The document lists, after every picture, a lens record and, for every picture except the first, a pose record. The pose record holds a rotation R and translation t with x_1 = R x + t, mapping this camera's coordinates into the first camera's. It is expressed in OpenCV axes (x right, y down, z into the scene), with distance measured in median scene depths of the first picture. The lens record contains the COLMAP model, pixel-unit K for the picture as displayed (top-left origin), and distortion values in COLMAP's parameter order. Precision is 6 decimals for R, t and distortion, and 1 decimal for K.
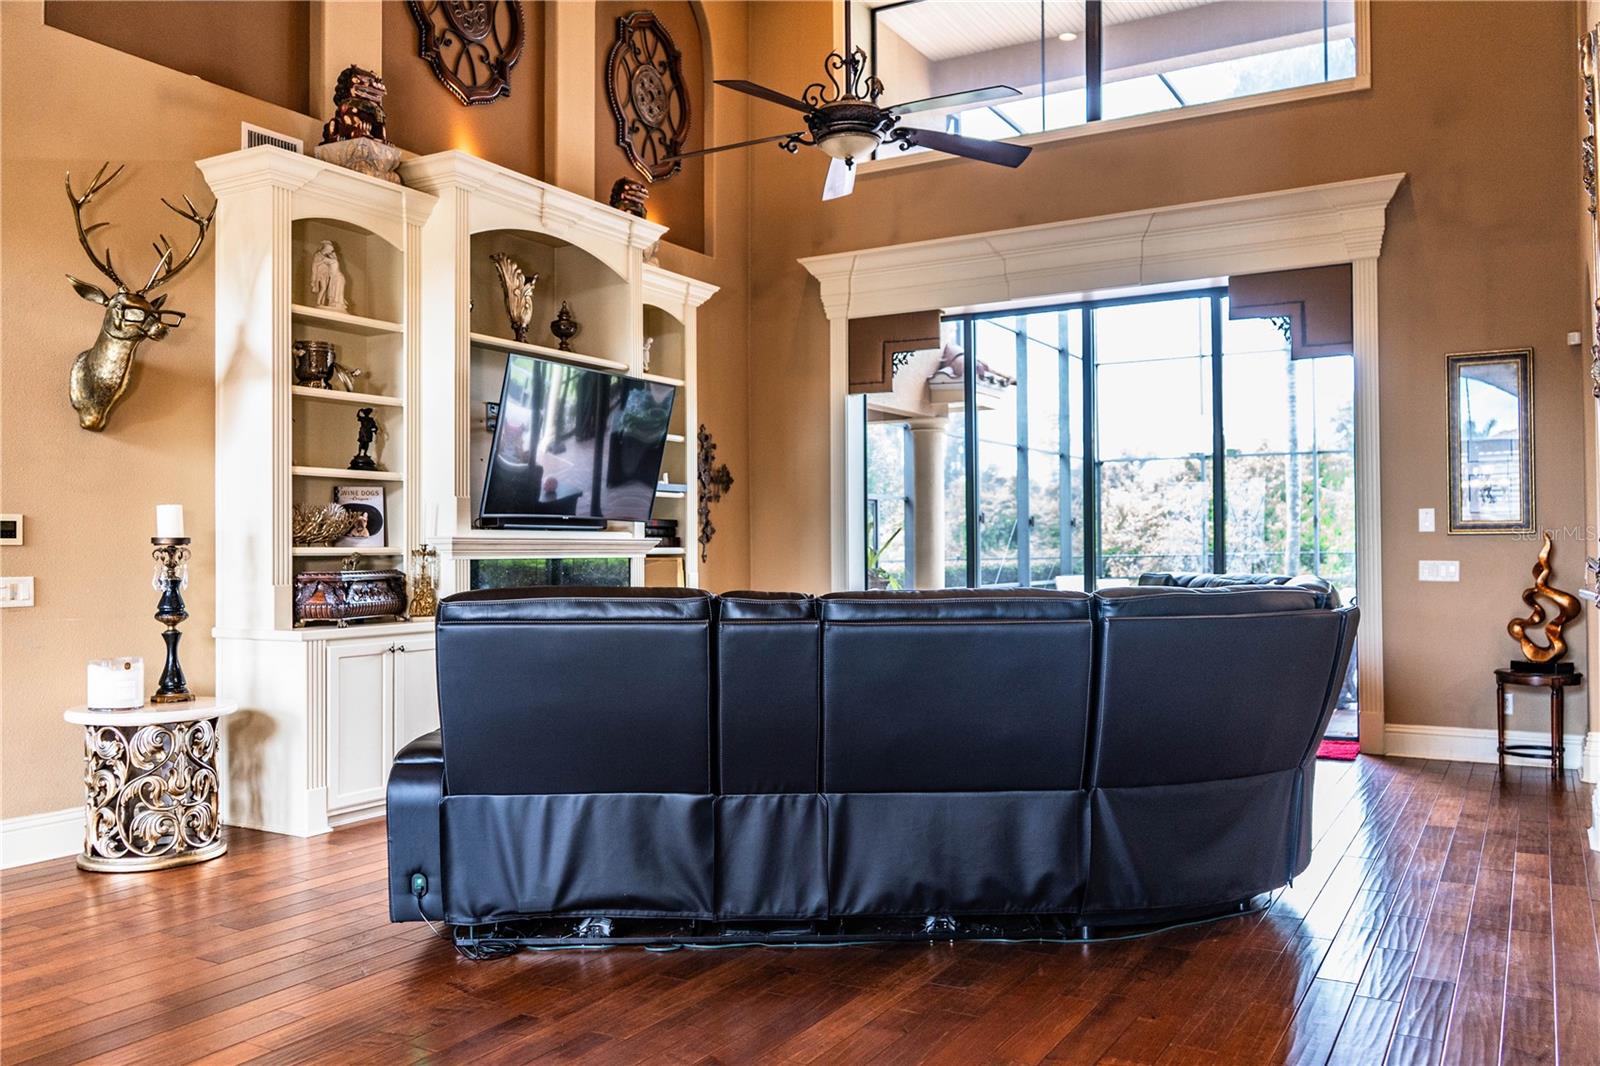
lens RADIAL K [[1276.0, 0, 795.0], [0, 1276.0, 537.0], [0, 0, 1]] dist [-0.002970, 0.003652]
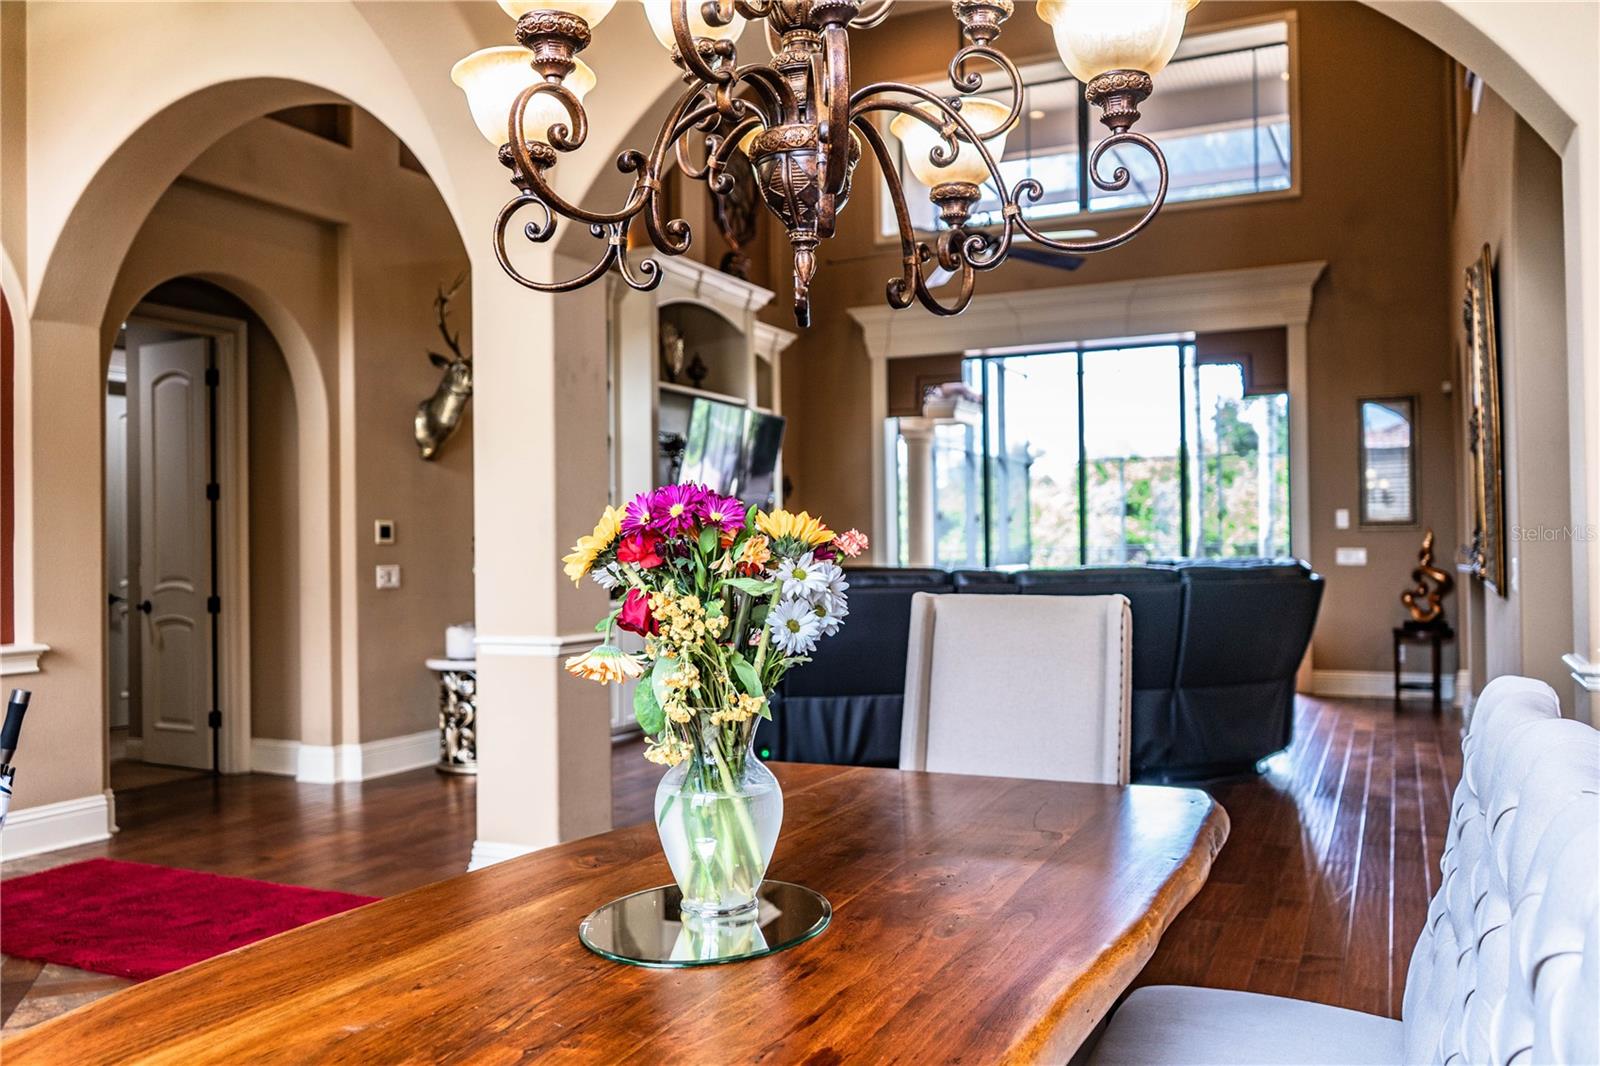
lens RADIAL K [[1282.8, 0, 800.0], [0, 1282.8, 533.0], [0, 0, 1]] dist [-0.005621, 0.006276]
pose [[0.995830, -0.005255, 0.091081, -0.205780], [0.005231, 0.999986, 0.000501, -0.002115], [-0.091082, -0.000022, 0.995843, -0.306535]]
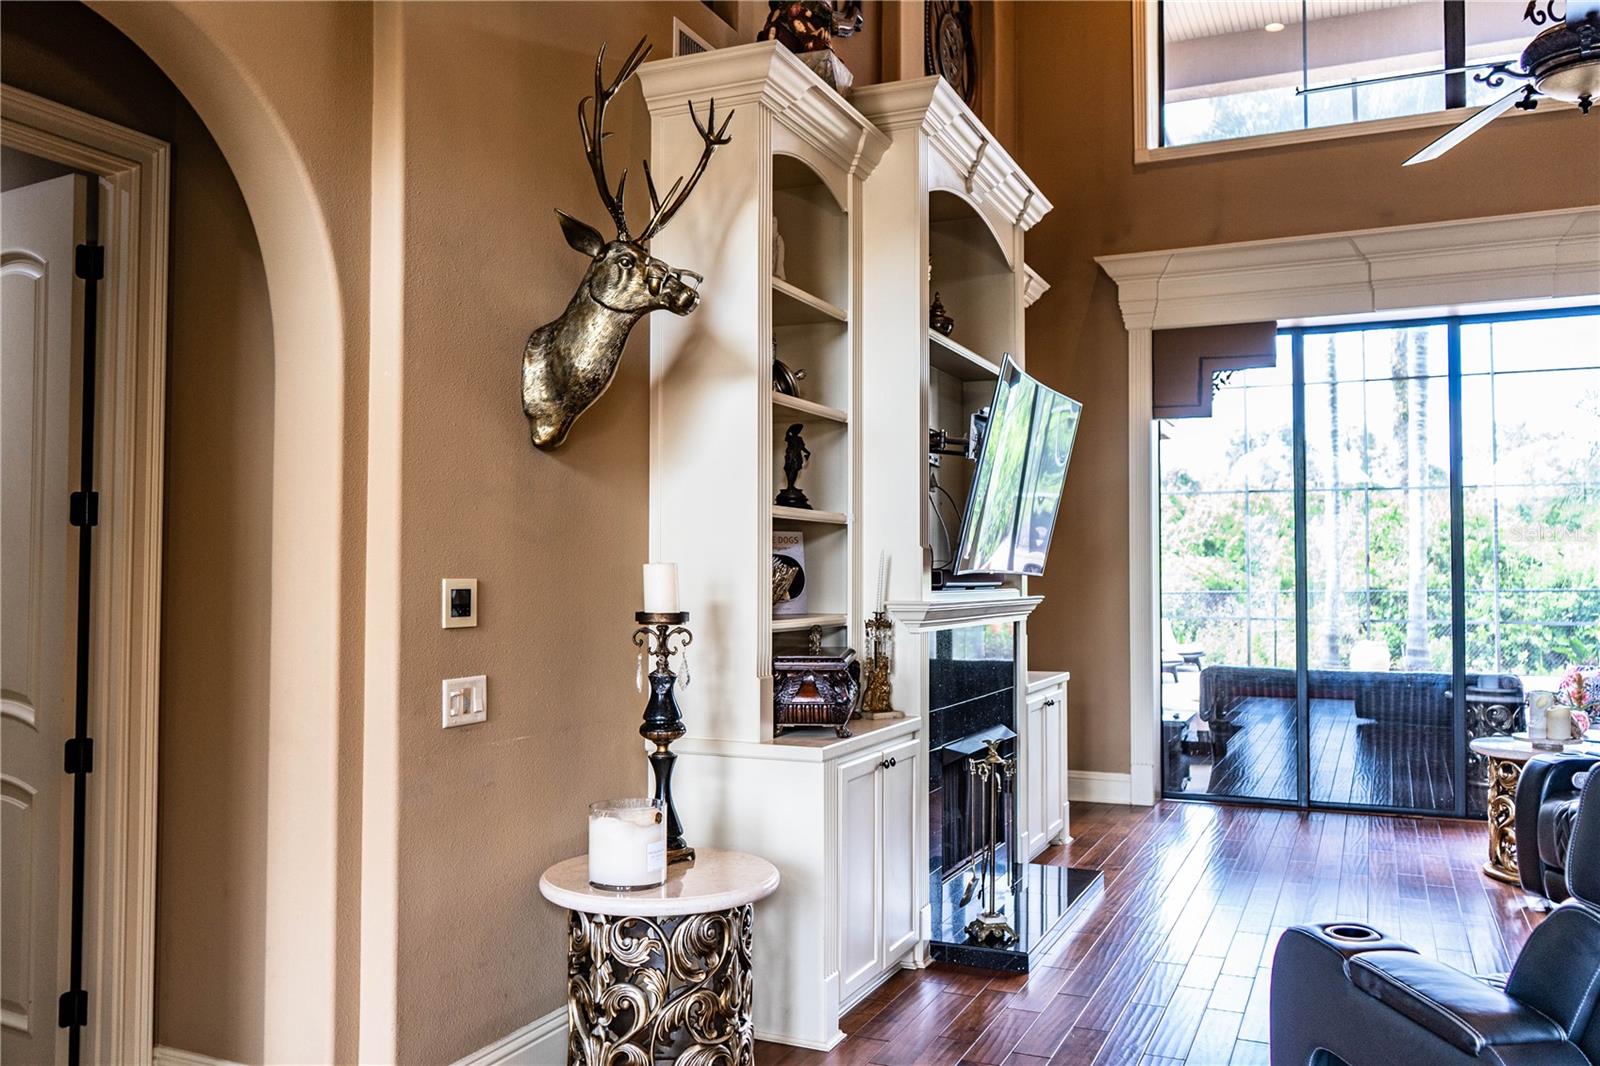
lens RADIAL K [[1283.9, 0, 800.0], [0, 1283.9, 533.0], [0, 0, 1]] dist [-0.001143, 0.007708]
pose [[0.994407, 0.012562, 0.104862, -0.361749], [-0.010221, 0.999687, -0.022825, -0.019334], [-0.105116, 0.021626, 0.994225, 0.240499]]
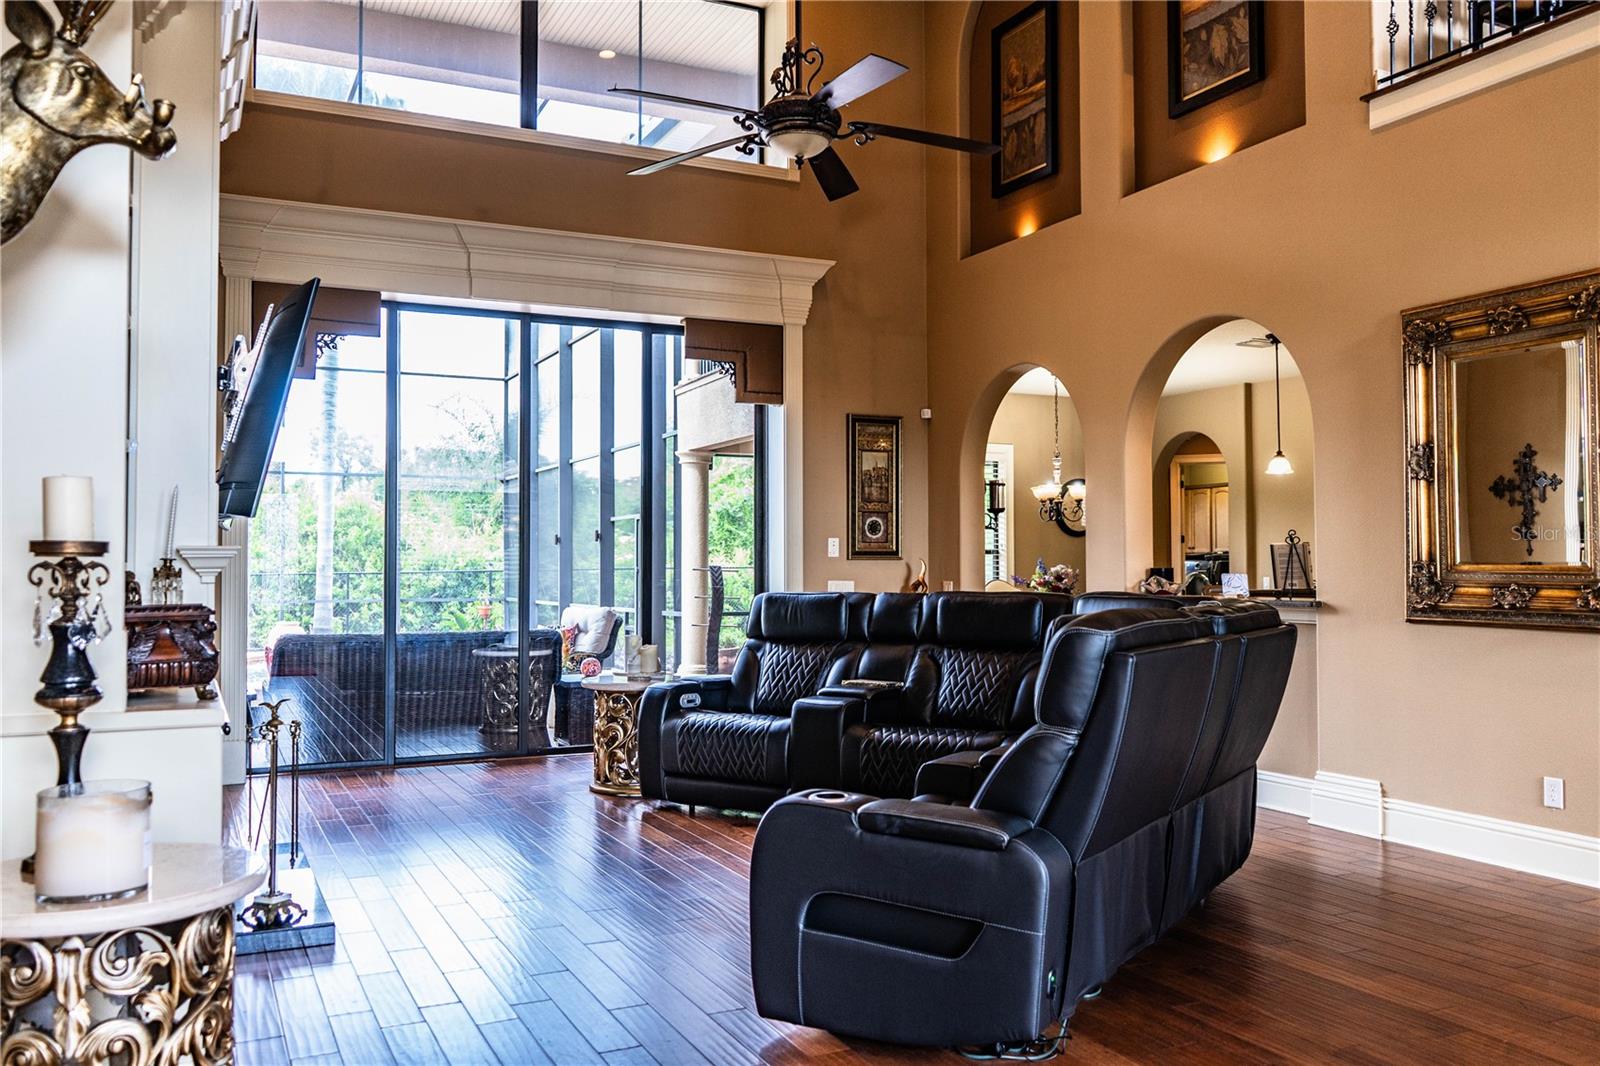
lens RADIAL K [[1282.8, 0, 800.0], [0, 1282.8, 533.0], [0, 0, 1]] dist [-0.005621, 0.006276]
pose [[0.558397, 0.028596, 0.829081, -0.557829], [-0.011552, 0.999577, -0.026696, 0.006075], [-0.829493, 0.005330, 0.558491, 0.354024]]
